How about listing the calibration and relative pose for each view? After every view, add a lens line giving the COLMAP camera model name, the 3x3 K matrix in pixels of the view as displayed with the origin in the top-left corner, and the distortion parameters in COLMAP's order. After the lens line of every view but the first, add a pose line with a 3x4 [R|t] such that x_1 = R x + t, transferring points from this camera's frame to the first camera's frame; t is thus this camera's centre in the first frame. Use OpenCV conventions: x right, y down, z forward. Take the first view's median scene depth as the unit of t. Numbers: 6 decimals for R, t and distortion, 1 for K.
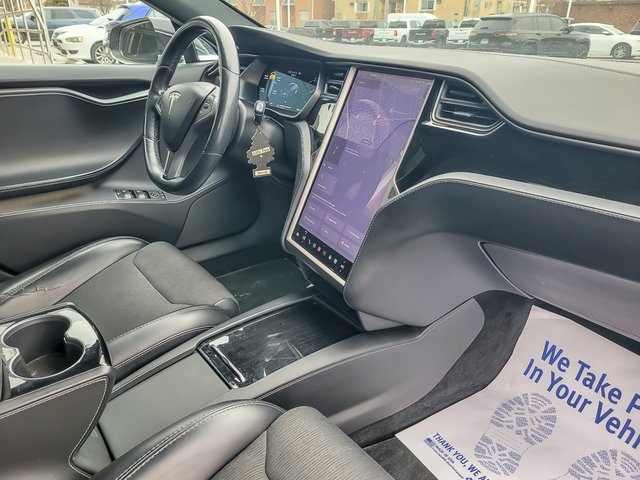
lens RADIAL K [[472.0, 0, 309.1], [0, 472.0, 244.1], [0, 0, 1]] dist [0.005594, 0.000374]
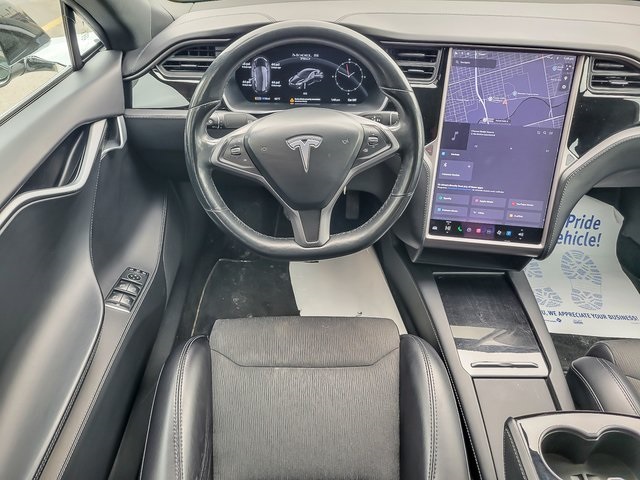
lens RADIAL K [[471.6, 0, 320.0], [0, 471.6, 240.0], [0, 0, 1]] dist [0.013384, -0.003071]
pose [[0.609533, -0.471776, 0.637100, -0.929442], [0.326003, 0.881718, 0.341021, -0.473811], [-0.722628, -0.000167, 0.691237, 0.553946]]
